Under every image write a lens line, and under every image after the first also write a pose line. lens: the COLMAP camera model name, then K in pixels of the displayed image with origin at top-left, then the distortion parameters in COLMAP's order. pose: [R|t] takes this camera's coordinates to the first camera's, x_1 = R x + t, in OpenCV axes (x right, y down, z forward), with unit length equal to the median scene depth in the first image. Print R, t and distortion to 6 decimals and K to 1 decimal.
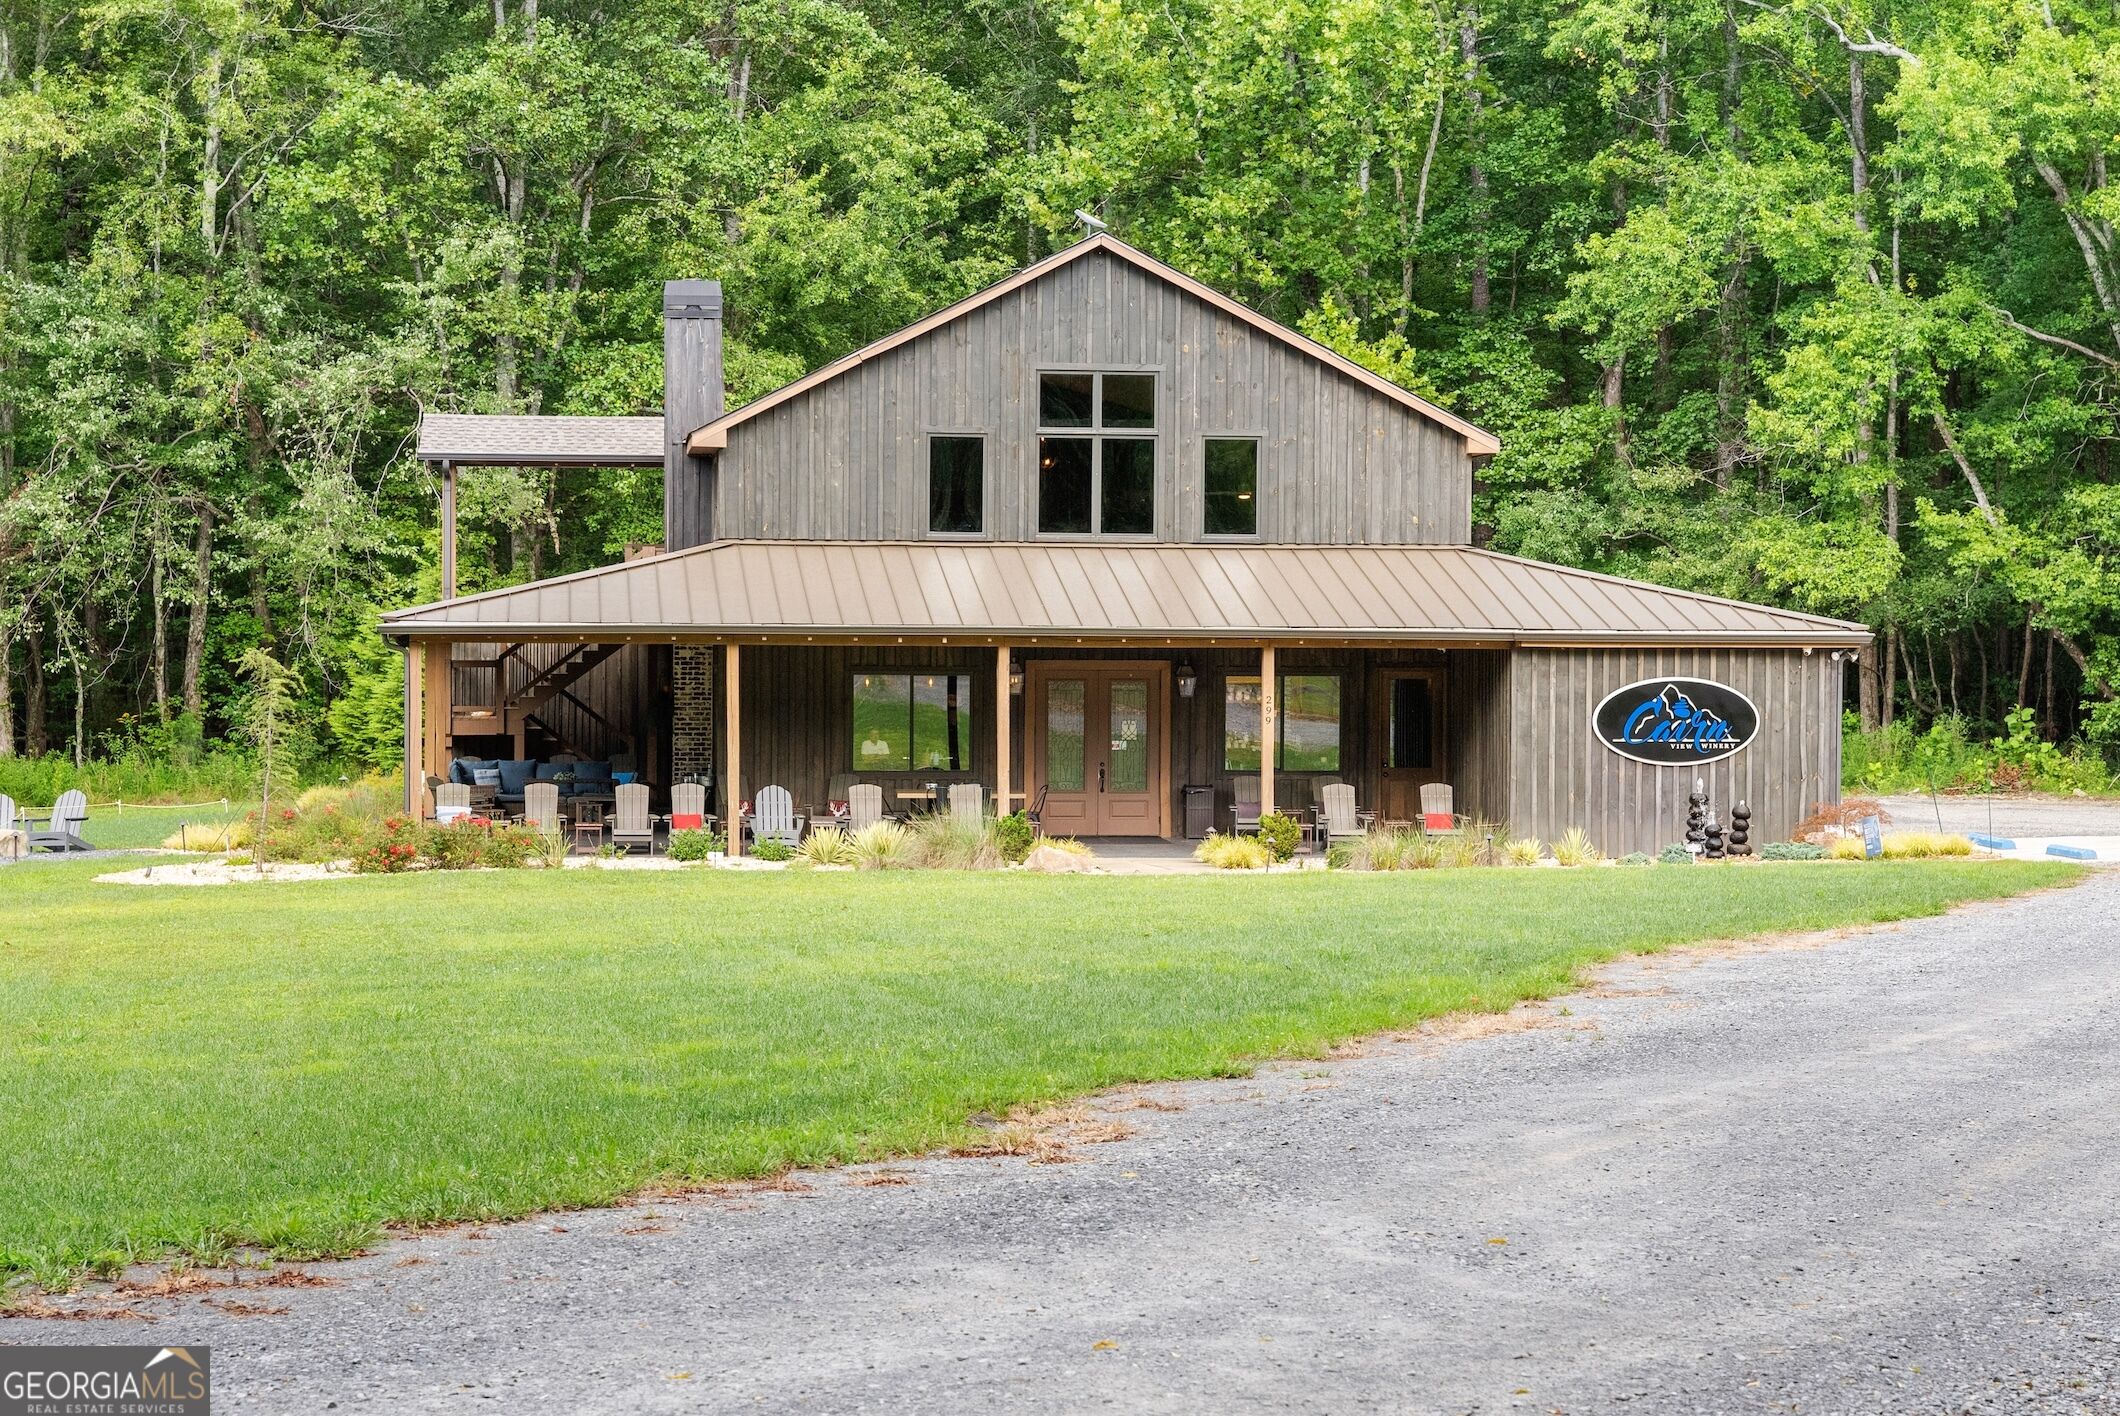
lens RADIAL K [[4283.2, 0, 1054.3], [0, 4283.2, 715.2], [0, 0, 1]] dist [0.060275, 0.000000]
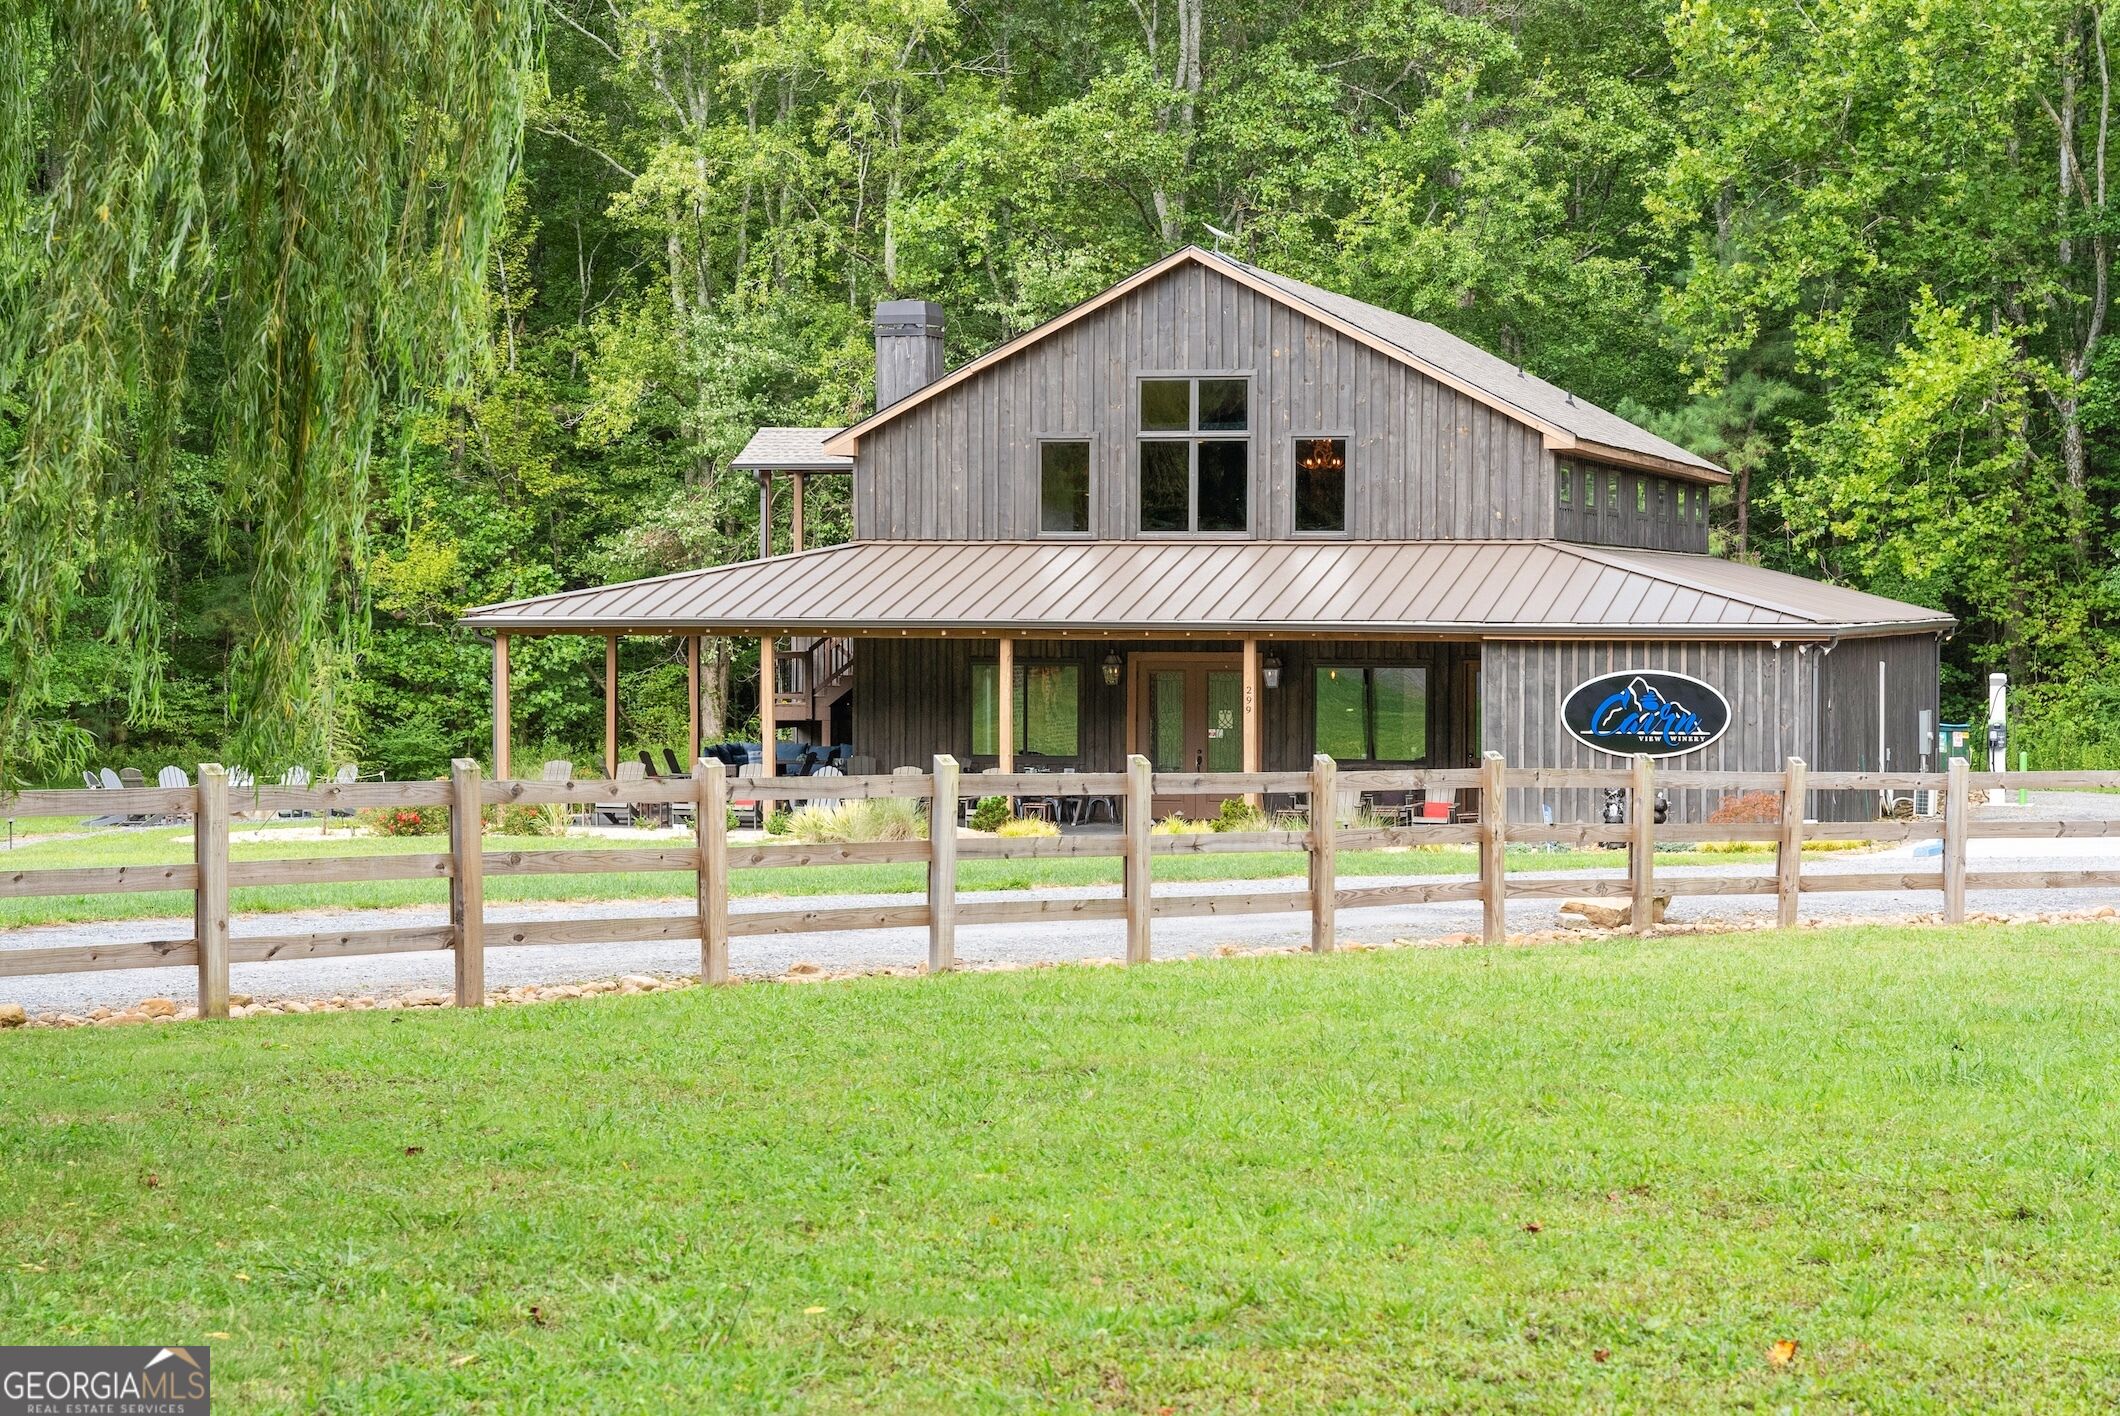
lens RADIAL K [[4283.2, 0, 1058.4], [0, 4283.2, 699.2], [0, 0, 1]] dist [0.060275, 0.000000]
pose [[0.924018, 0.006486, -0.382295, 0.380679], [-0.007962, 0.999966, -0.002278, 0.001308], [0.382267, 0.005149, 0.924038, 0.018105]]
